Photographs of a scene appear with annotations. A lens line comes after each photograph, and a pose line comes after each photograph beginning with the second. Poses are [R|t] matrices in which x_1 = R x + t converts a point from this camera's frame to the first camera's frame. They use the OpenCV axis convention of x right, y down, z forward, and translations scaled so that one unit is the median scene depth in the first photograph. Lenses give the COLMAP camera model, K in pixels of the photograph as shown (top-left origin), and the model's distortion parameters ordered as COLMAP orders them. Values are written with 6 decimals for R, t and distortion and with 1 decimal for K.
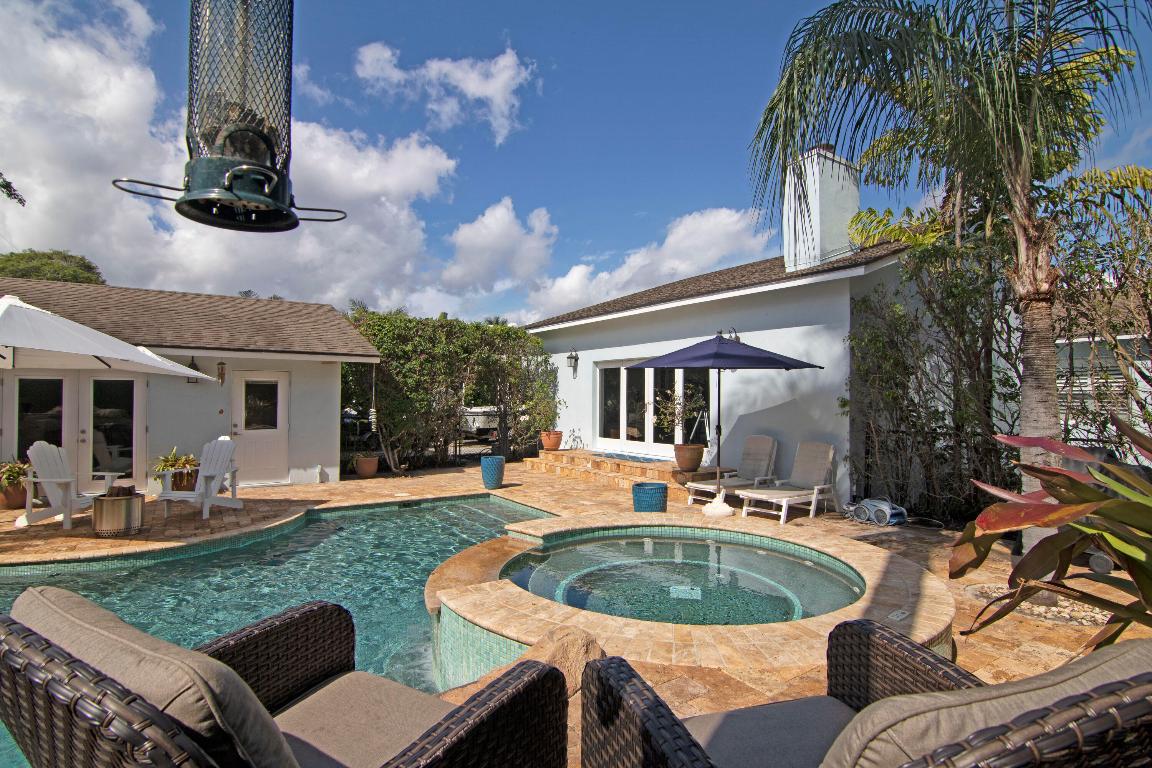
lens RADIAL K [[587.0, 0, 574.9], [0, 587.0, 394.4], [0, 0, 1]] dist [-0.012303, -0.001182]
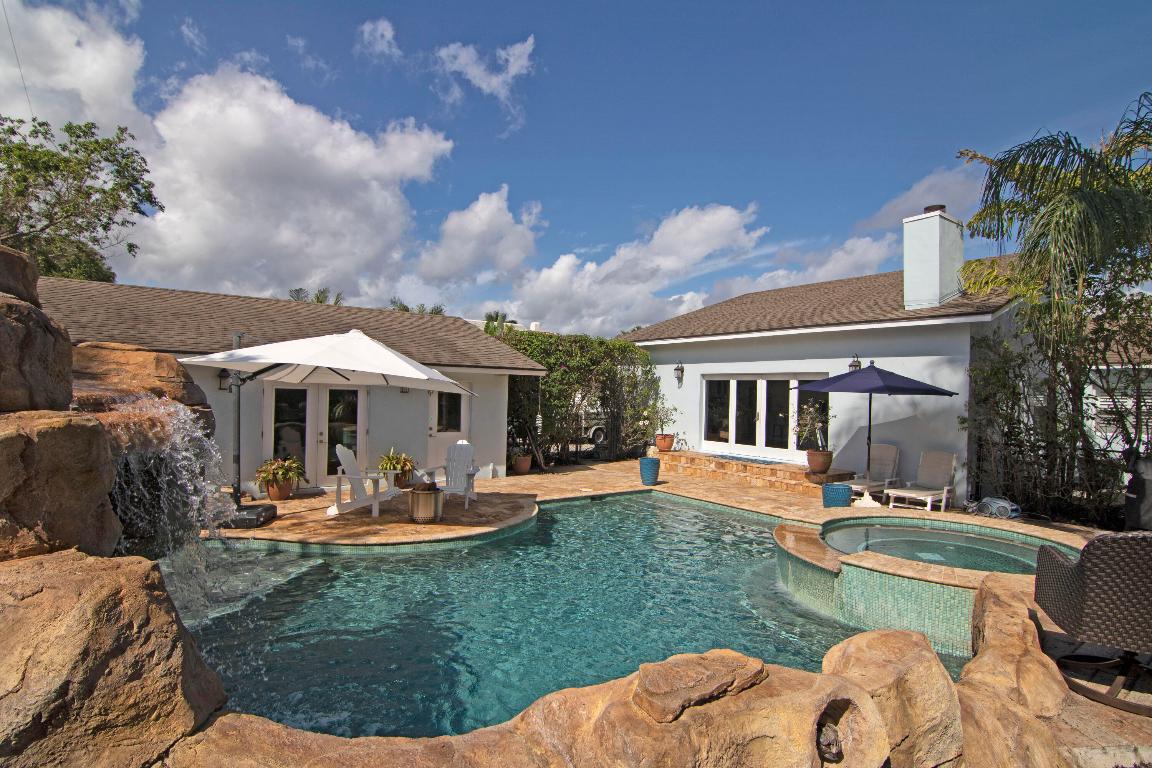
lens RADIAL K [[595.1, 0, 567.5], [0, 595.1, 404.1], [0, 0, 1]] dist [-0.011493, -0.000357]
pose [[0.998990, 0.016822, 0.041676, -0.317677], [-0.018115, 0.999360, 0.030841, -0.032525], [-0.041130, -0.031564, 0.998655, -0.163526]]
